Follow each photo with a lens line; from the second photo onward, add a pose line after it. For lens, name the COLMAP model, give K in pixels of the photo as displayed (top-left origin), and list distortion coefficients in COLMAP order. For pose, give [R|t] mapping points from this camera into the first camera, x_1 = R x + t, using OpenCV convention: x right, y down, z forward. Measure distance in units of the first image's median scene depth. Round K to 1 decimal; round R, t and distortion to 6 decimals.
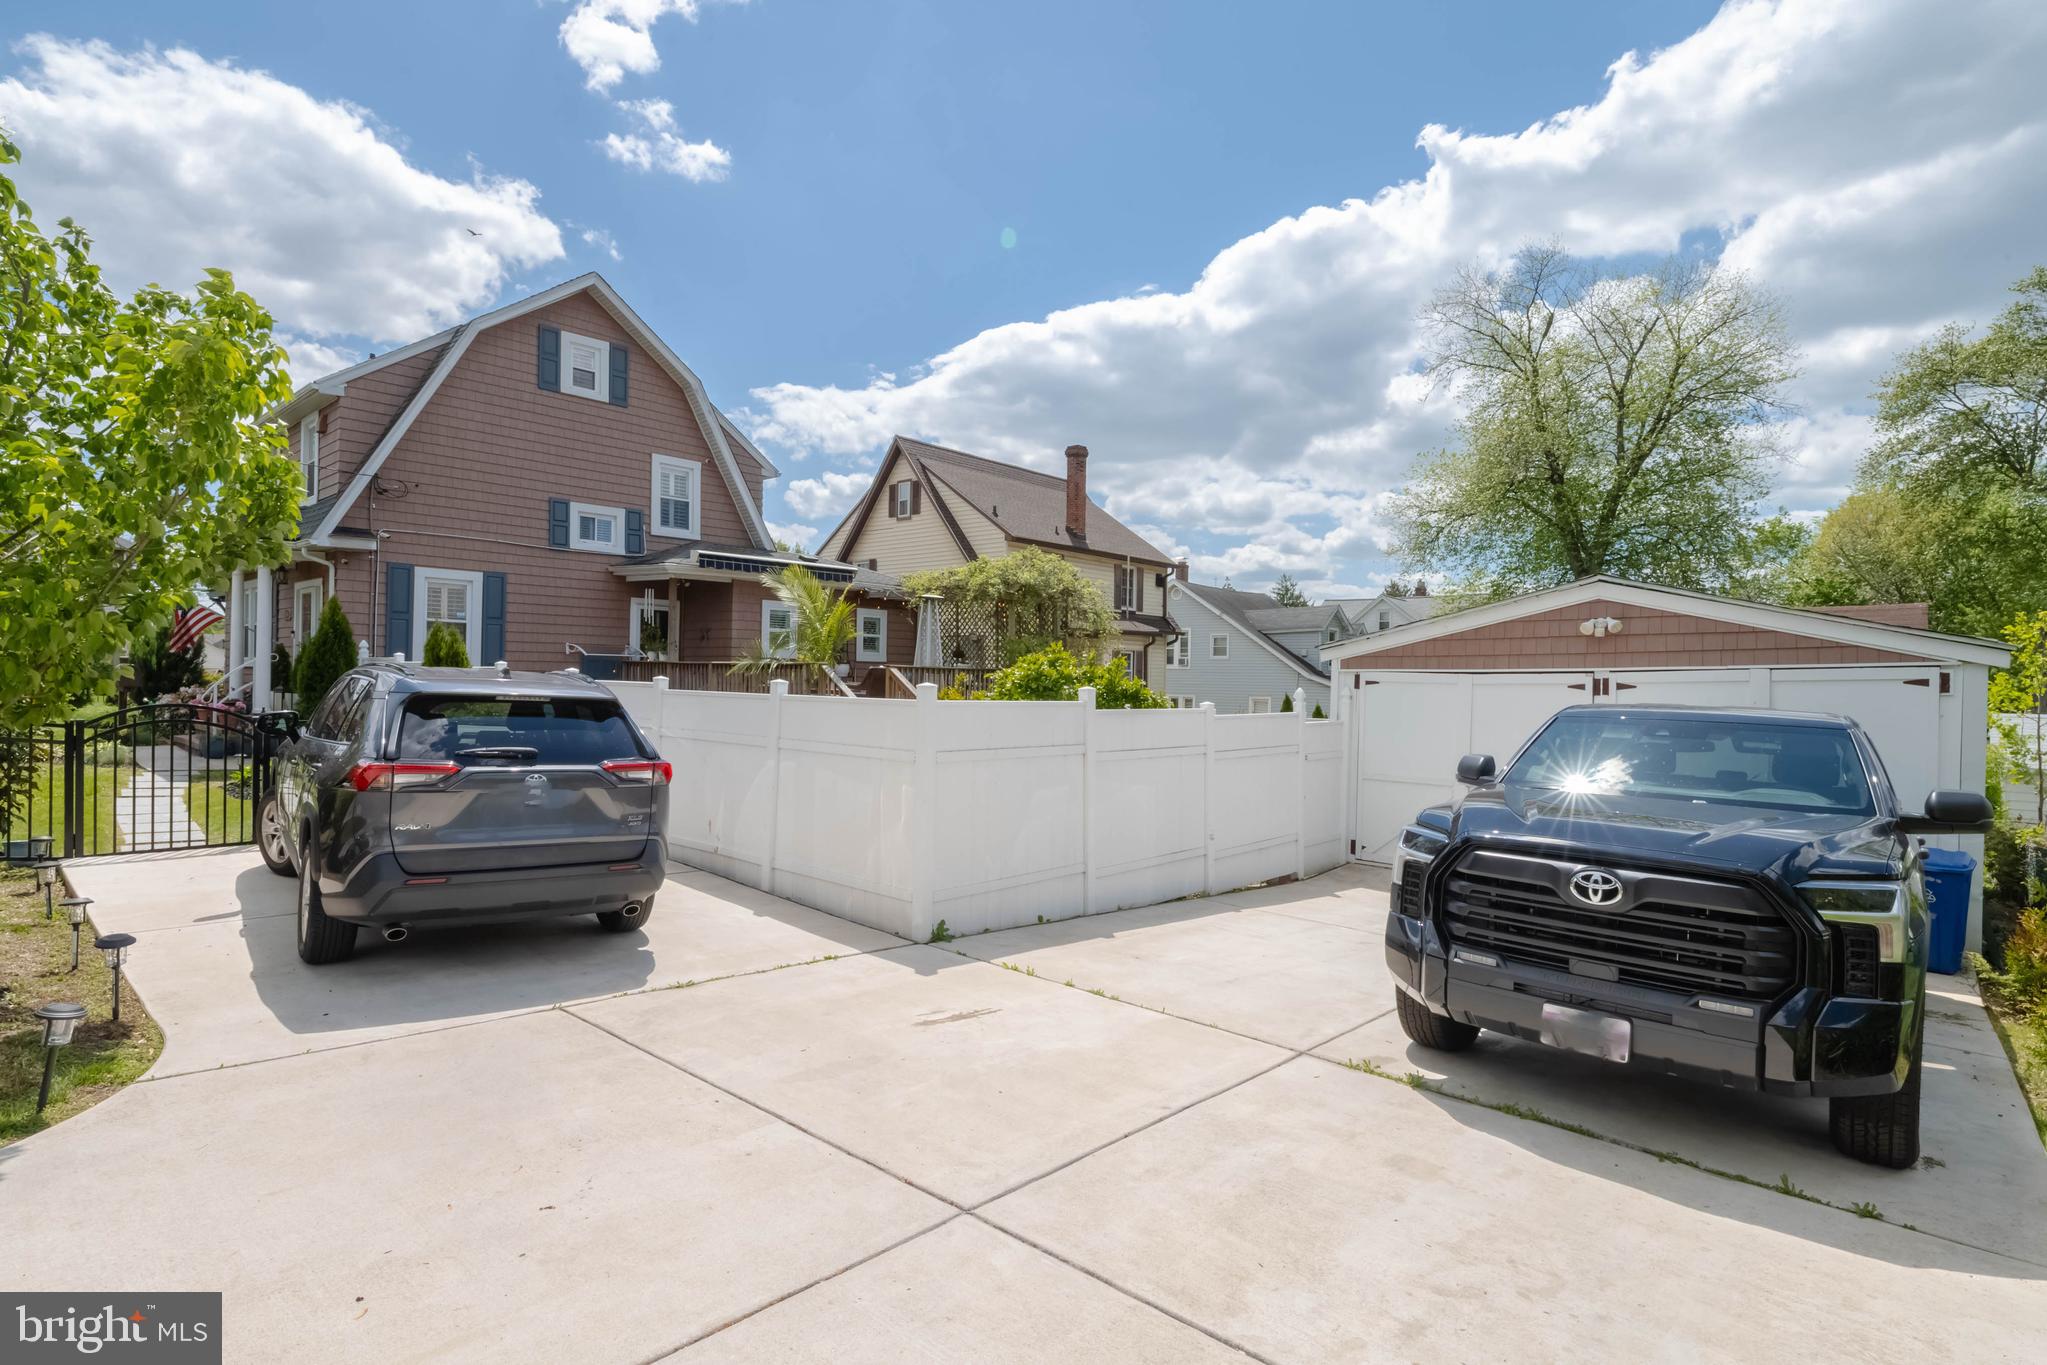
lens RADIAL K [[1001.5, 0, 1023.5], [0, 1001.5, 682.5], [0, 0, 1]] dist [0.016616, -0.007518]
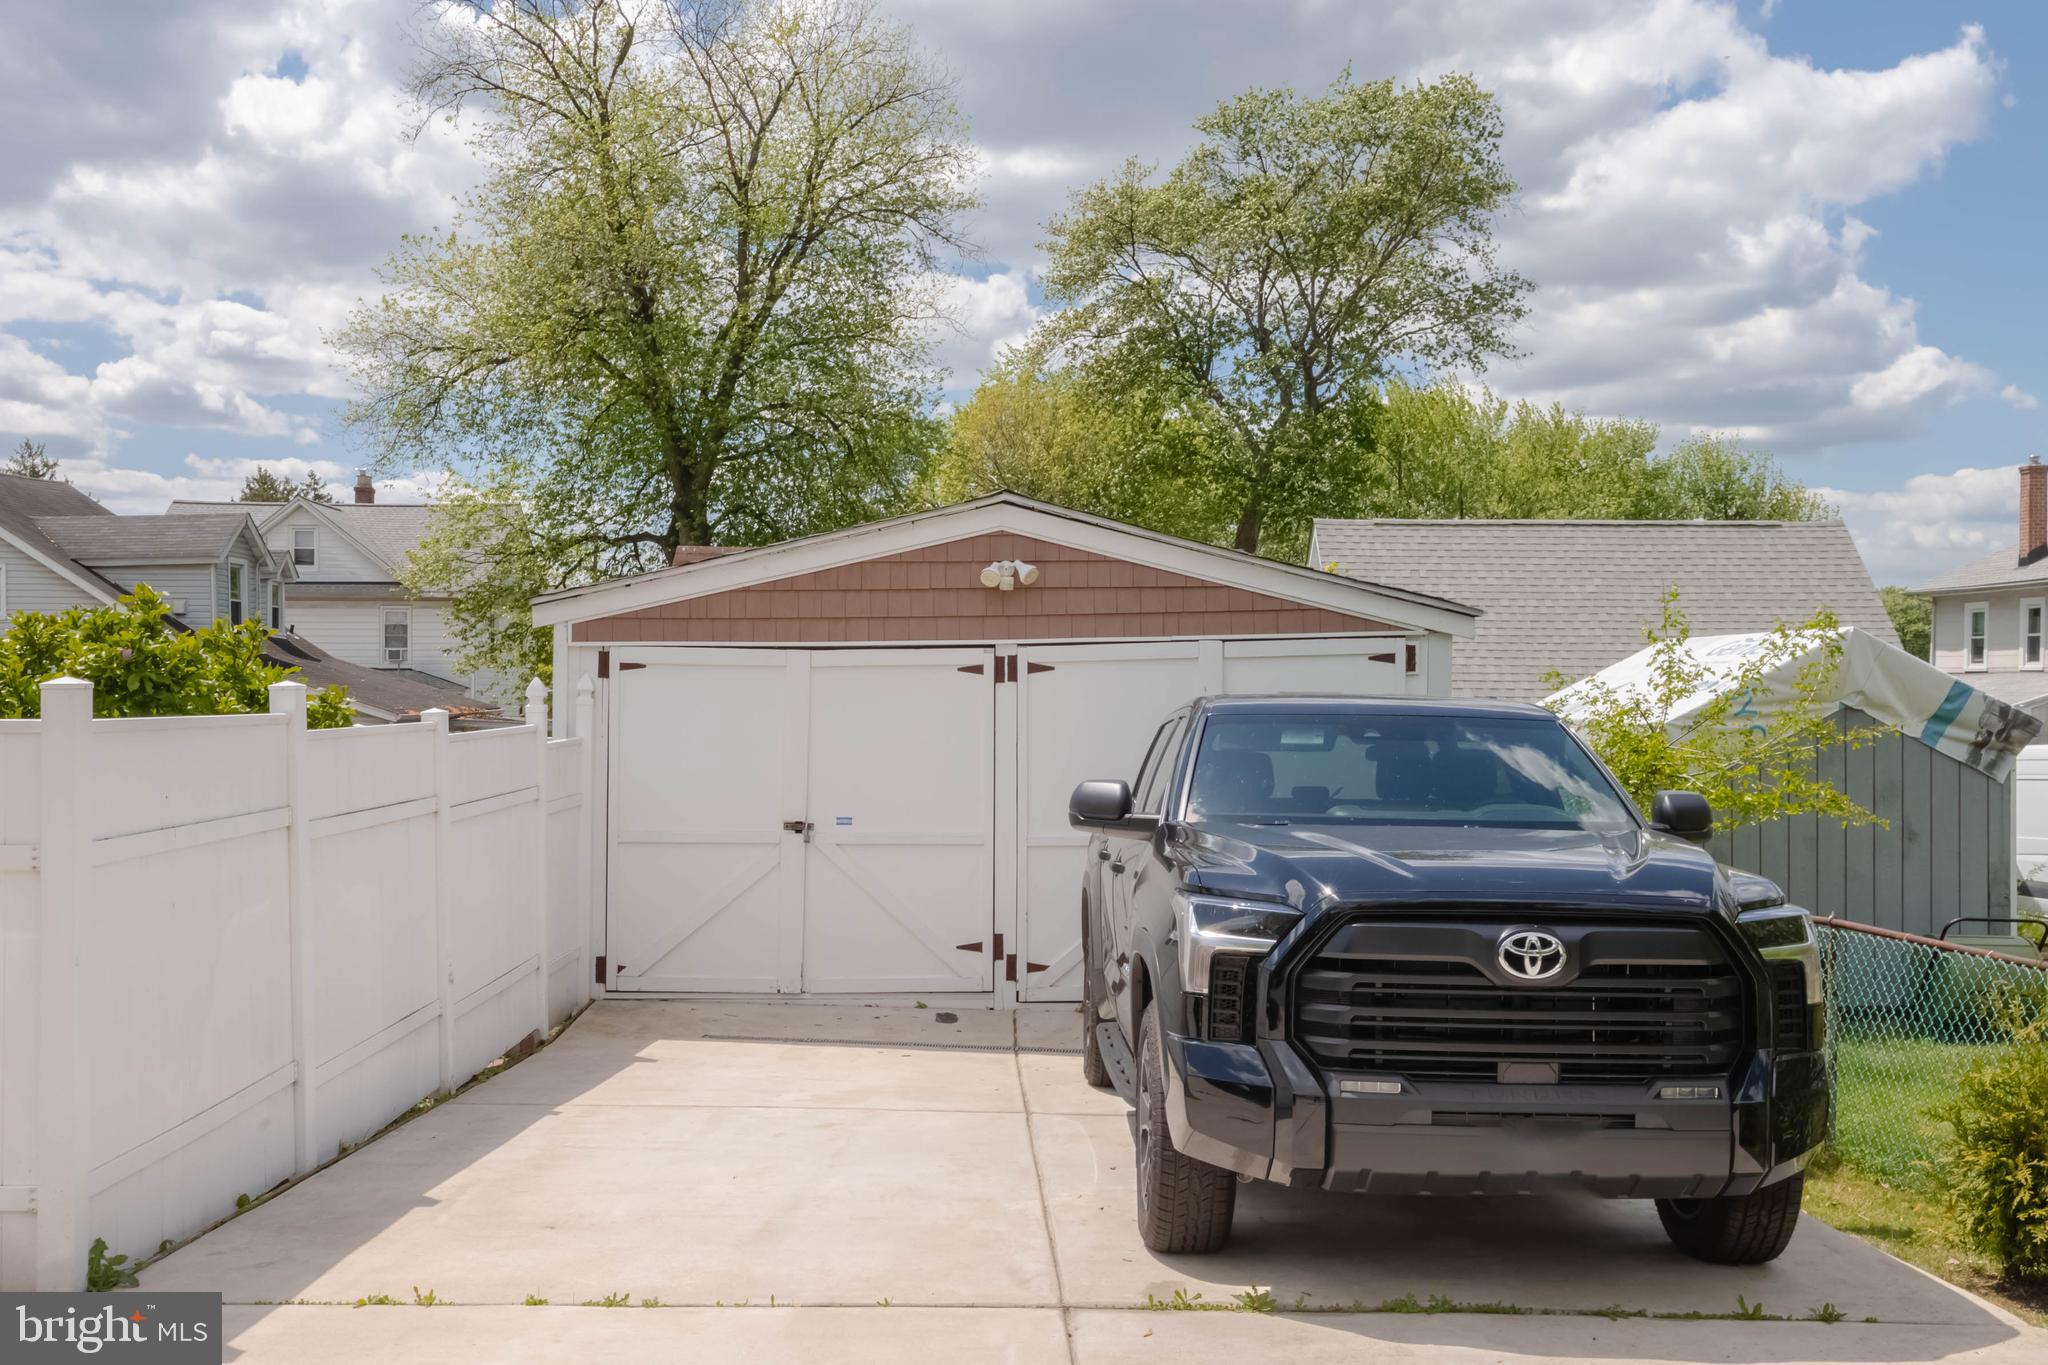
lens RADIAL K [[1912.0, 0, 1024.0], [0, 1912.0, 682.5], [0, 0, 1]] dist [0.048066, -0.000645]
pose [[0.751657, -0.016871, 0.659338, -0.318869], [0.011180, 0.999855, 0.012838, -0.003802], [-0.659459, -0.002278, 0.751737, 0.126894]]
